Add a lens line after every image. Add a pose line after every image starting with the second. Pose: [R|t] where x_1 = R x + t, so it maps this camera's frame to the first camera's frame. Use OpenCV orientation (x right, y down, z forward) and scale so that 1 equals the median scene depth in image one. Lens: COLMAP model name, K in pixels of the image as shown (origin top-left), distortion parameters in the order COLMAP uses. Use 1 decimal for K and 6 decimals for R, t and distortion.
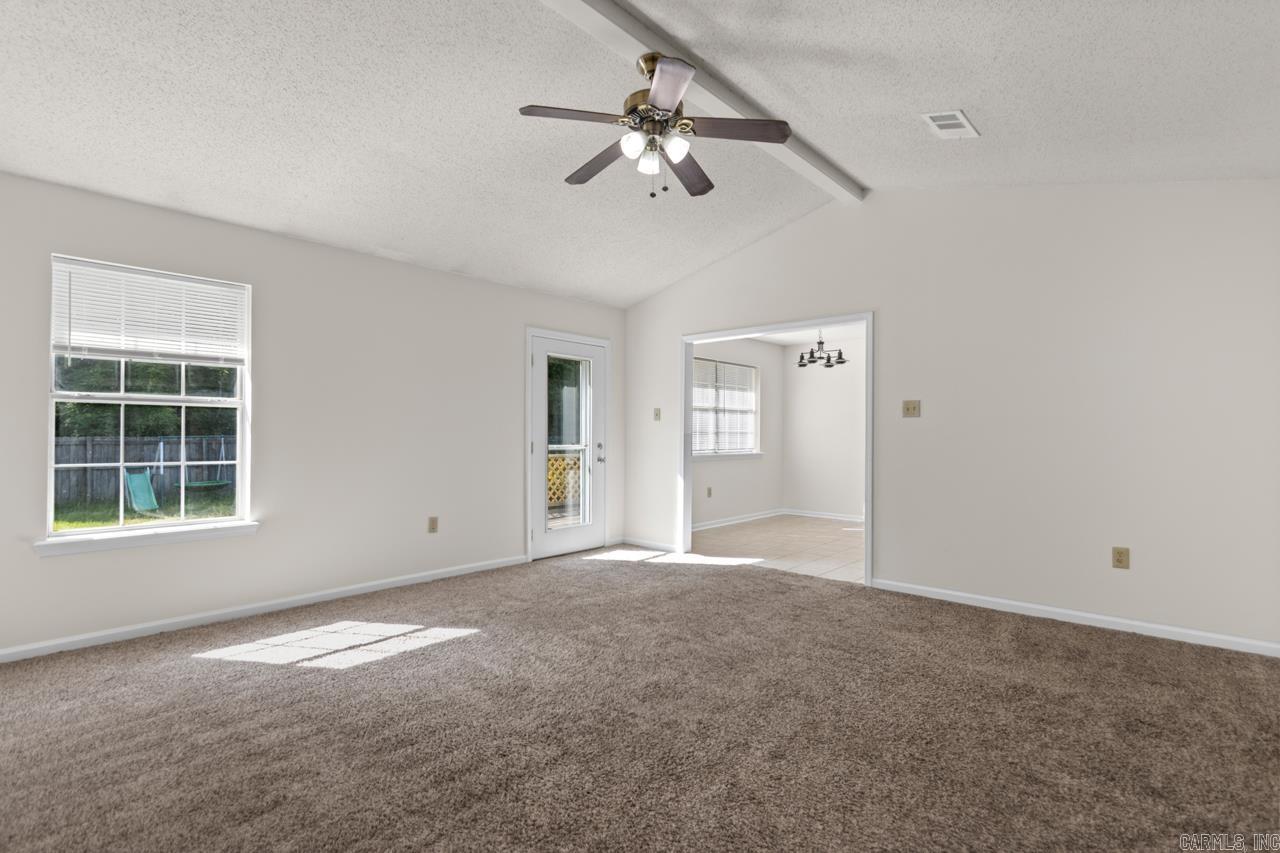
lens RADIAL K [[610.8, 0, 640.0], [0, 610.8, 426.5], [0, 0, 1]] dist [0.000492, -0.000172]
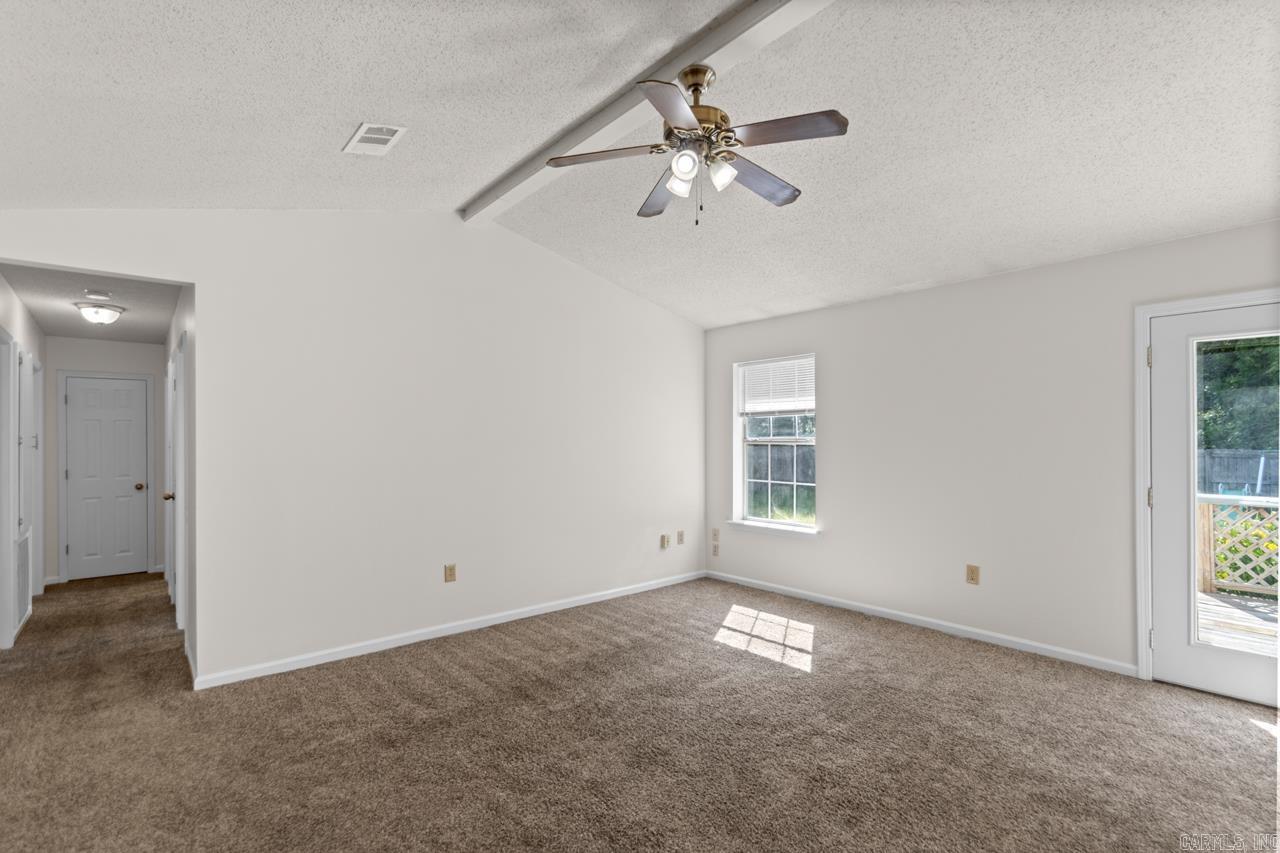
lens RADIAL K [[588.7, 0, 640.2], [0, 588.7, 437.5], [0, 0, 1]] dist [0.002969, 0.000139]
pose [[-0.128412, -0.007050, -0.991696, 0.698618], [0.018908, 0.999776, -0.009556, -0.044317], [0.991541, -0.019978, -0.128249, 0.811316]]
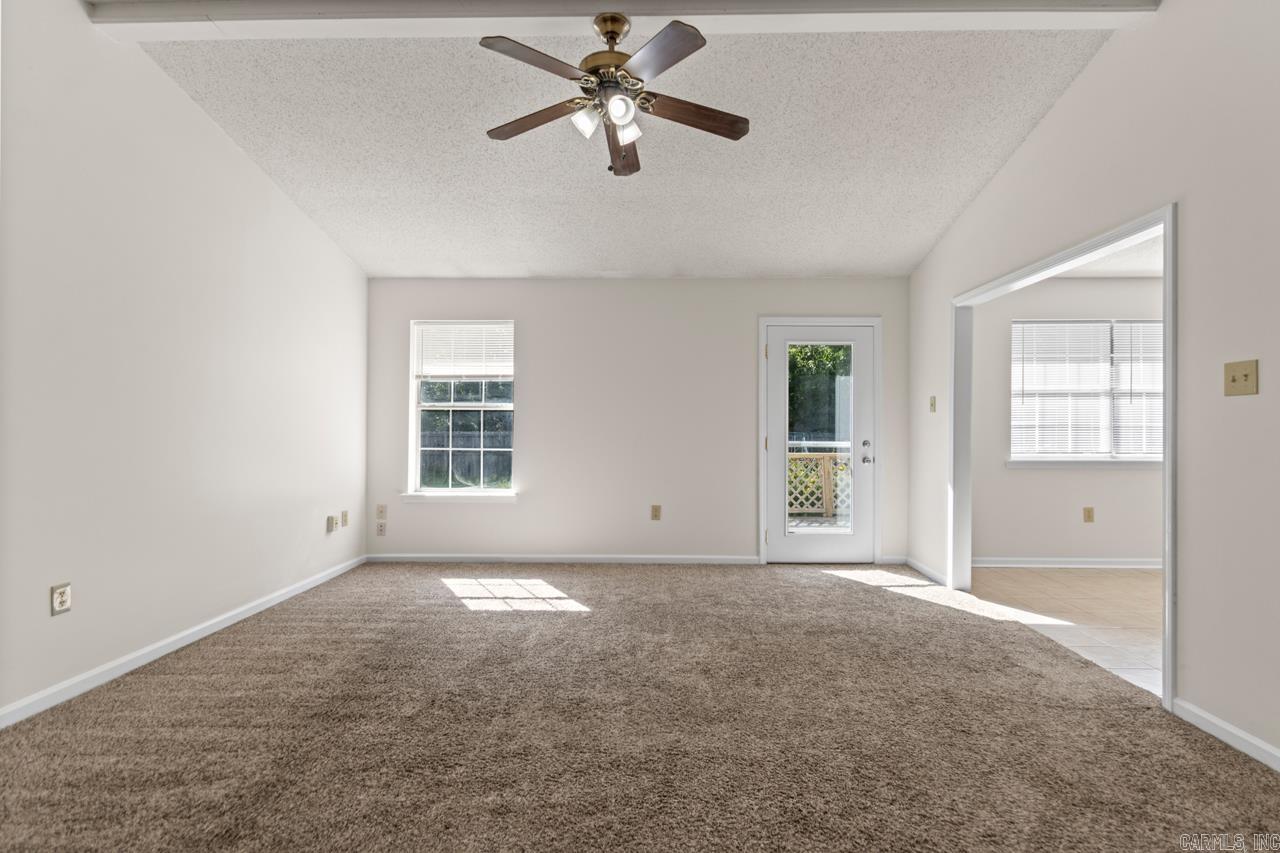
lens RADIAL K [[596.5, 0, 640.0], [0, 596.5, 426.5], [0, 0, 1]] dist [0.001974, -0.000874]
pose [[0.650715, -0.003917, -0.759312, 0.571835], [0.009269, 0.999953, 0.002785, 0.004616], [0.759266, -0.008850, 0.650721, 0.360014]]
